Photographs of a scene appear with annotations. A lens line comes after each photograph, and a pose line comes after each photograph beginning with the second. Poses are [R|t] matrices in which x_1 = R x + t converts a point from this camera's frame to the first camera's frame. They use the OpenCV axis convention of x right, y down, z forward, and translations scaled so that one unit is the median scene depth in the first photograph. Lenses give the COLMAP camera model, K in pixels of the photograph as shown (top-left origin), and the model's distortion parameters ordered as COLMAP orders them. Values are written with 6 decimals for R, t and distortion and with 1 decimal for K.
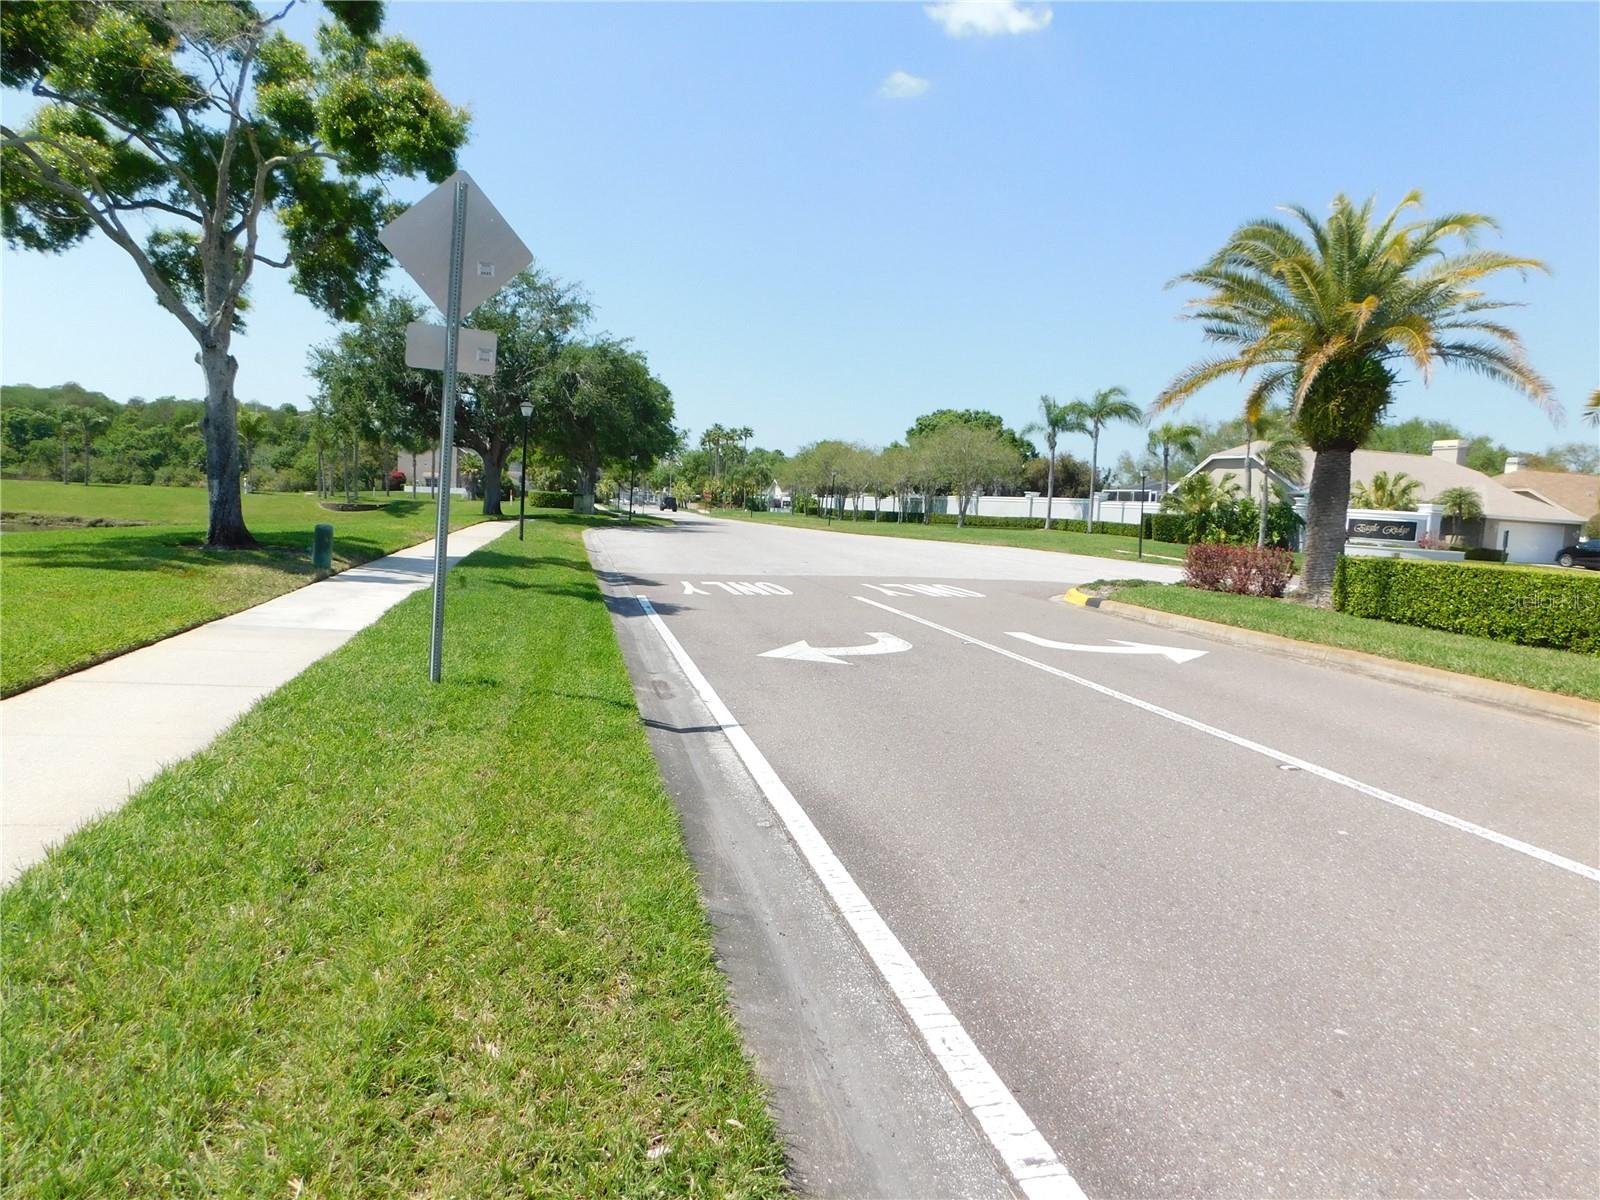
lens RADIAL K [[1112.3, 0, 829.3], [0, 1112.3, 594.6], [0, 0, 1]] dist [-0.010561, -0.001505]
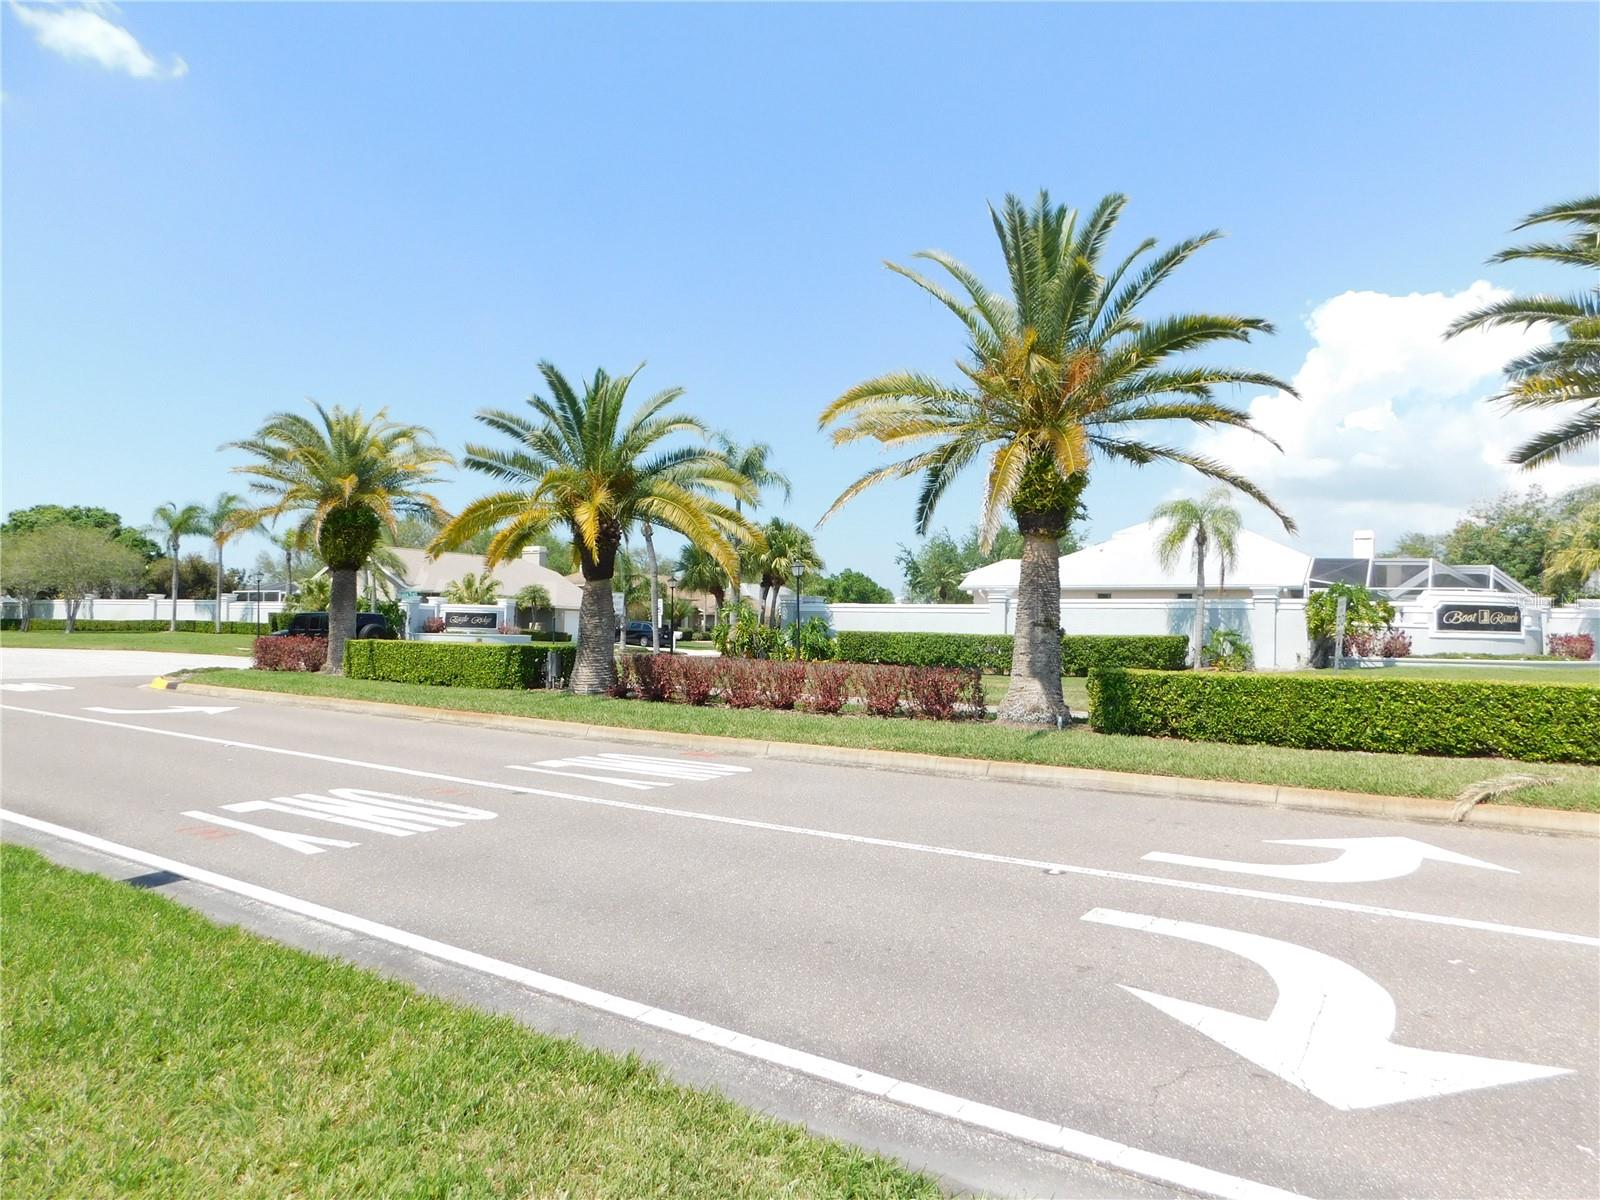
lens RADIAL K [[1112.3, 0, 829.3], [0, 1112.3, 594.6], [0, 0, 1]] dist [-0.010561, -0.001505]
pose [[0.756529, -0.020293, 0.653645, -0.008094], [0.075461, 0.995551, -0.056432, 0.010556], [-0.649592, 0.092017, 0.754694, -0.159162]]
